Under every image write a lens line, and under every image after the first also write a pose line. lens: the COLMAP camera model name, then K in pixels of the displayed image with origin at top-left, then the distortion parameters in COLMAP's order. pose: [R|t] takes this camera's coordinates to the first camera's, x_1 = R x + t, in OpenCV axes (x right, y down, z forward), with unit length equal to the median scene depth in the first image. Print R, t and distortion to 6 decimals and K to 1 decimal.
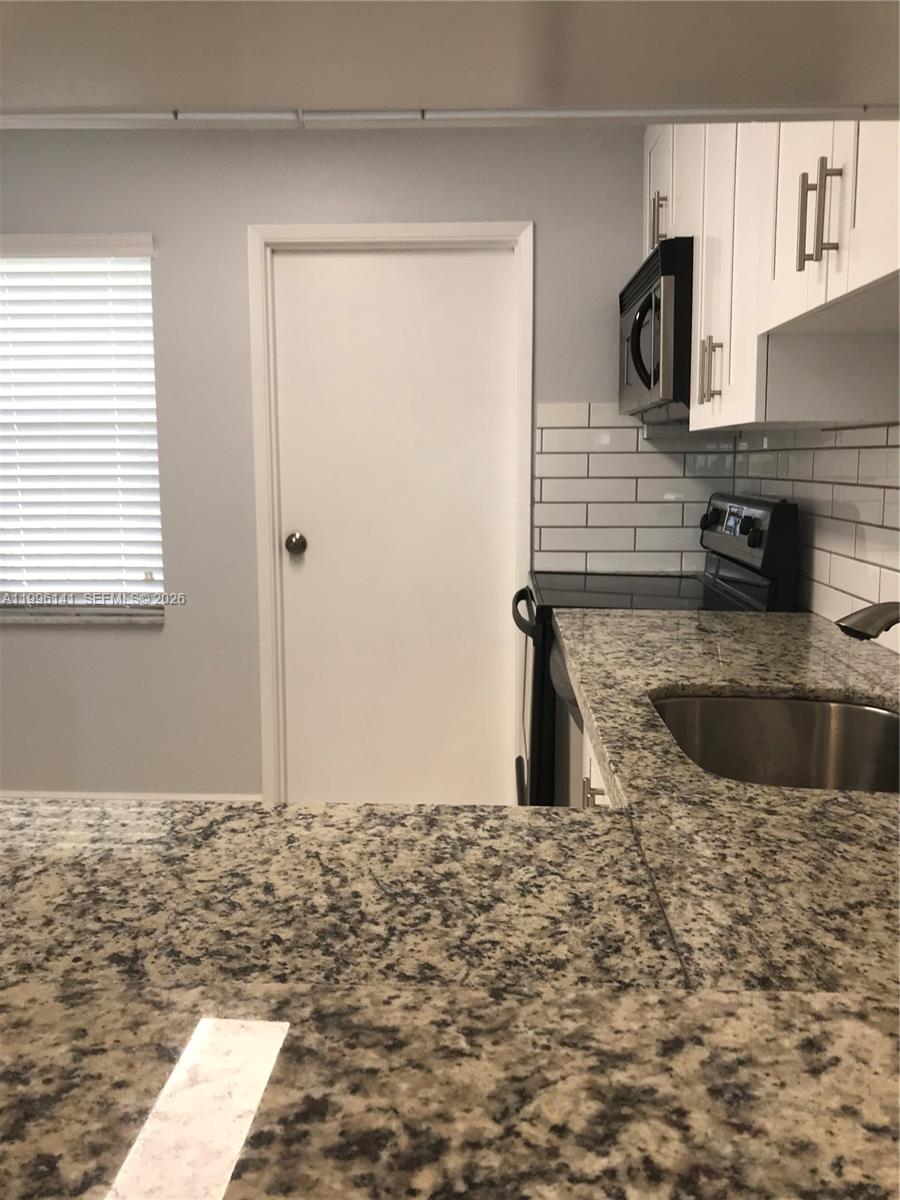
lens RADIAL K [[993.8, 0, 448.3], [0, 993.8, 593.5], [0, 0, 1]] dist [0.042959, -0.052082]
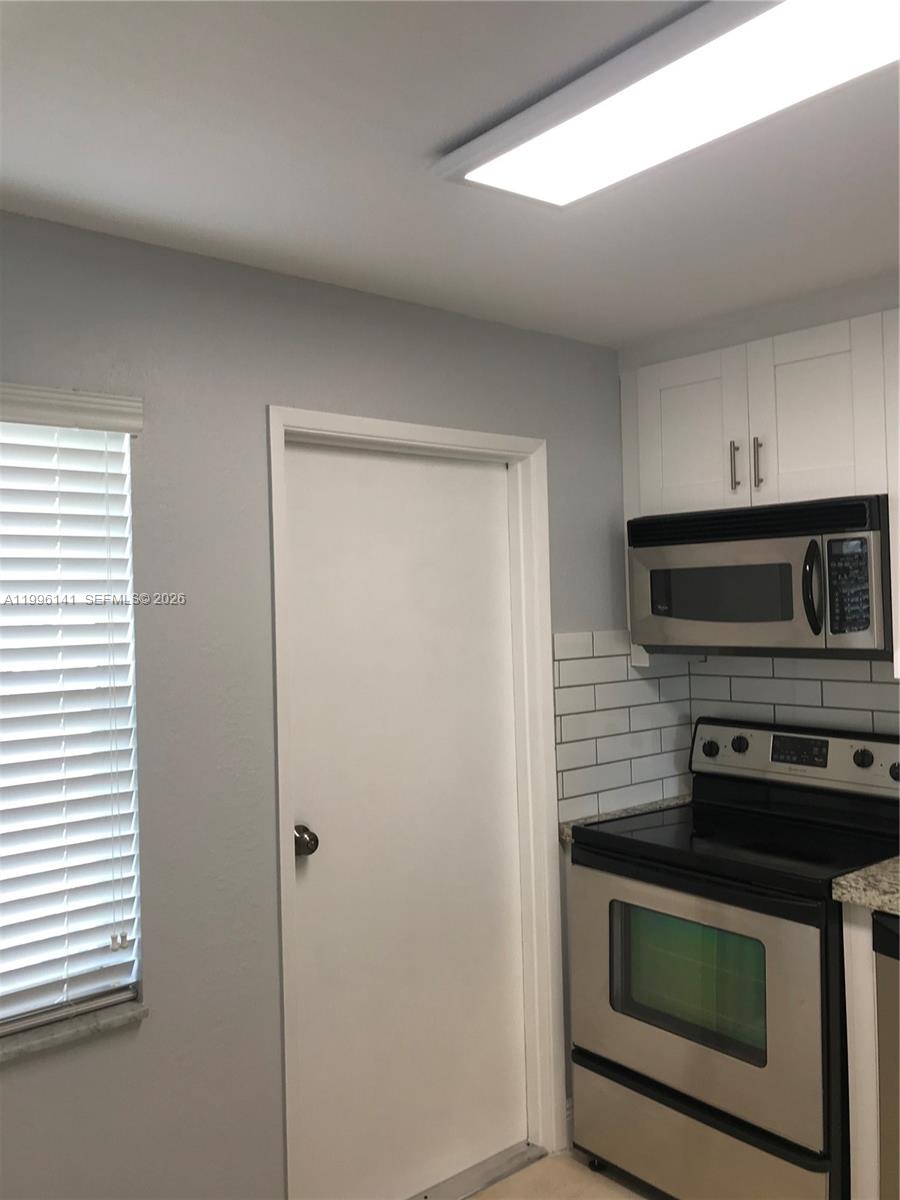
lens RADIAL K [[993.8, 0, 446.6], [0, 993.8, 596.0], [0, 0, 1]] dist [0.042959, -0.052082]
pose [[0.726306, -0.012569, 0.687257, -0.590341], [0.114679, 0.988035, -0.103126, -0.141967], [-0.677738, 0.153715, 0.719057, 0.411528]]
